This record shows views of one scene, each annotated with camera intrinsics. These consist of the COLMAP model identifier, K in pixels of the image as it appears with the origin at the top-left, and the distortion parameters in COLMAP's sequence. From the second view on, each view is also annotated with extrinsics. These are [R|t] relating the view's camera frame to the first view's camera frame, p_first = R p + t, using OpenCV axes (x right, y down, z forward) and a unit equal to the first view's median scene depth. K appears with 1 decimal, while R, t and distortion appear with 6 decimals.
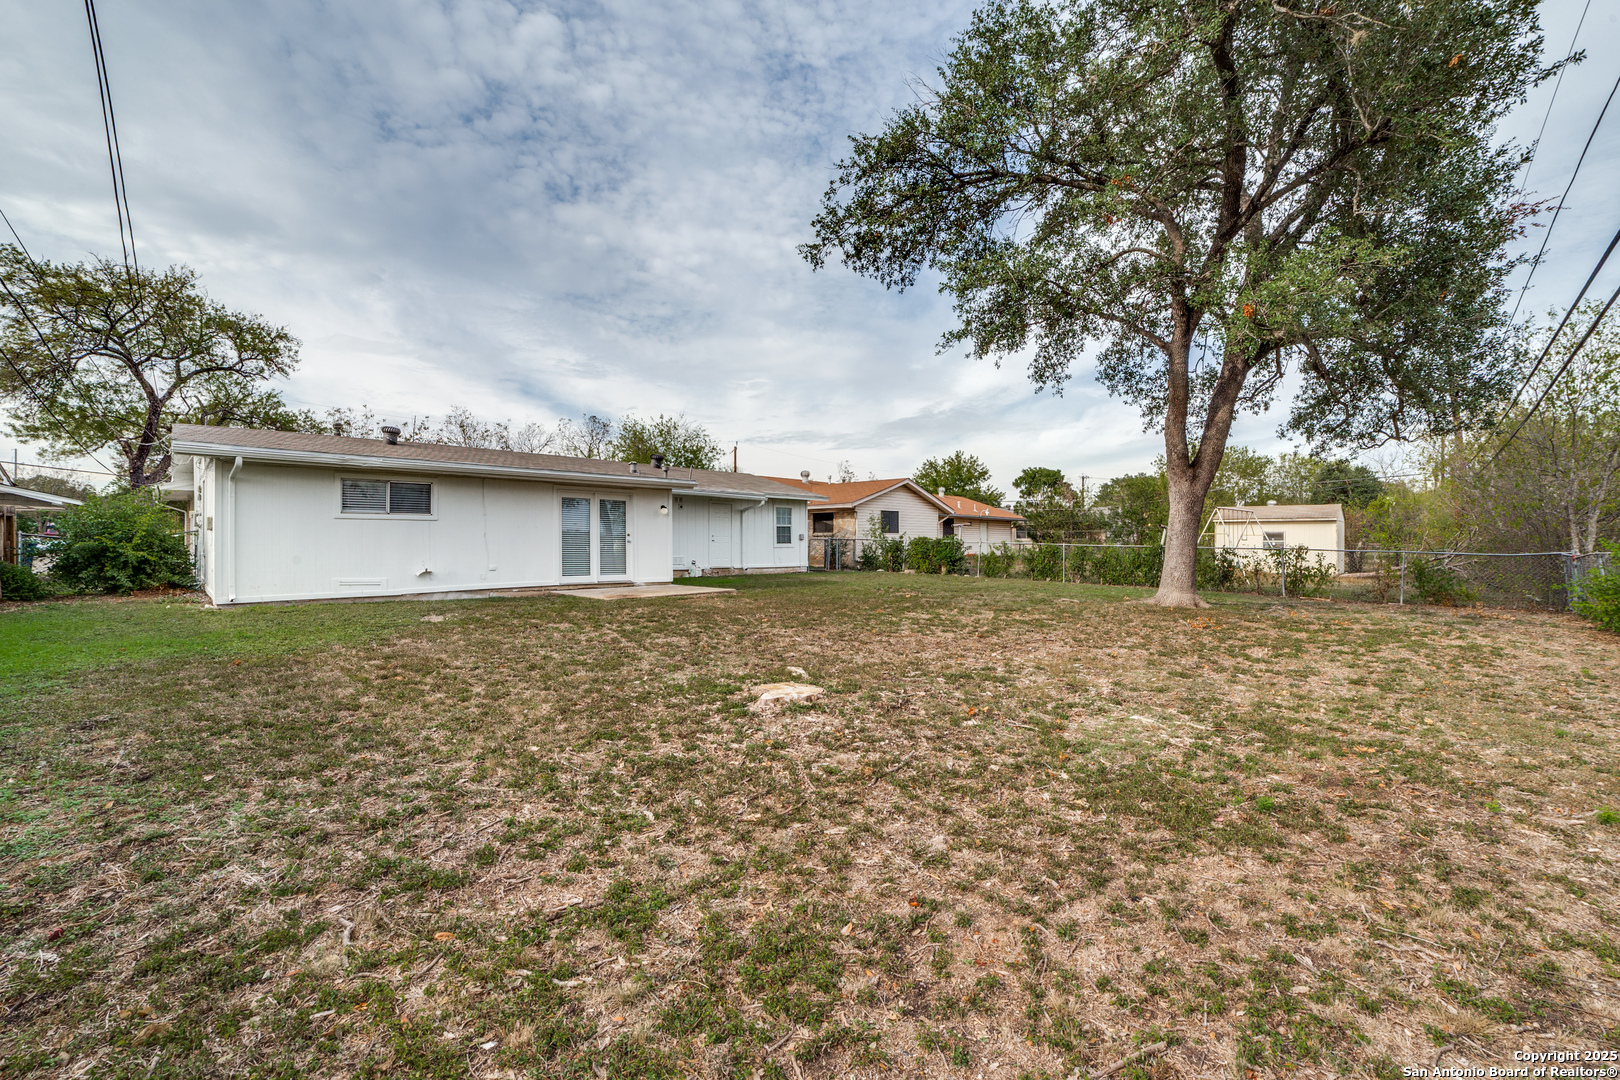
lens RADIAL K [[667.1, 0, 817.6], [0, 667.1, 542.6], [0, 0, 1]] dist [-0.110878, 0.039777]
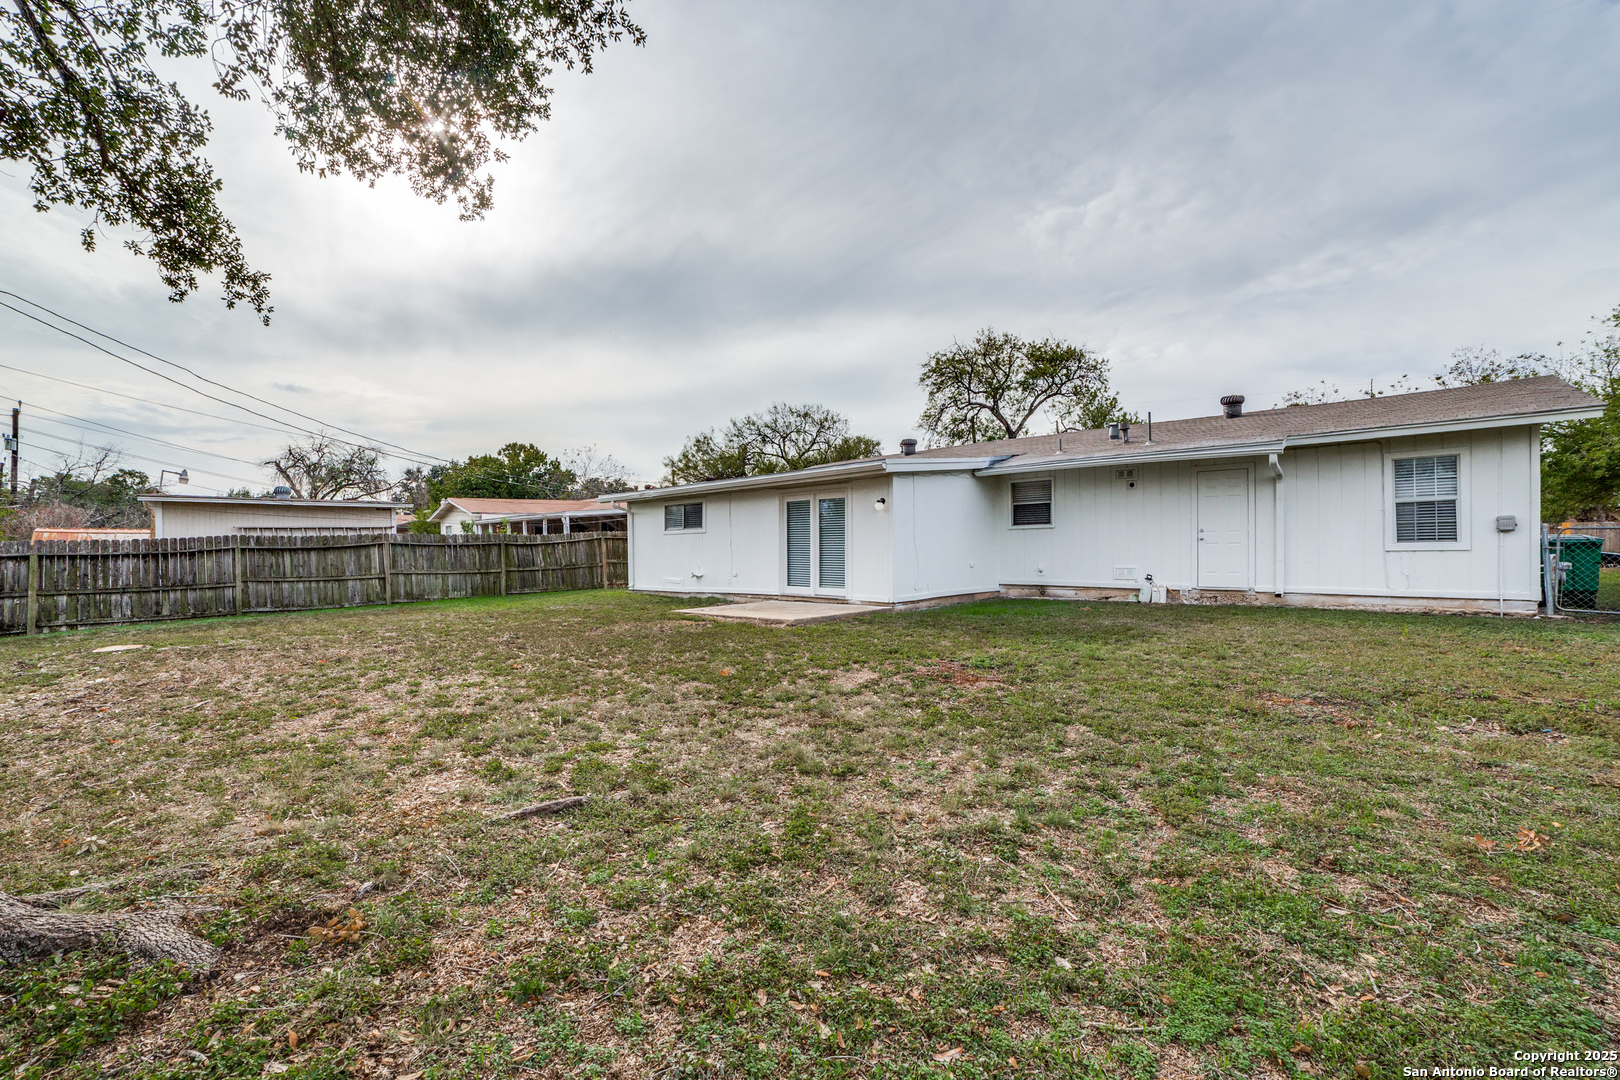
lens RADIAL K [[667.1, 0, 817.6], [0, 667.1, 542.6], [0, 0, 1]] dist [-0.110878, 0.039777]
pose [[0.021610, -0.003528, -0.999760, 0.489263], [0.018129, 0.999831, -0.003137, -0.005804], [0.999602, -0.018057, 0.021670, 0.888634]]
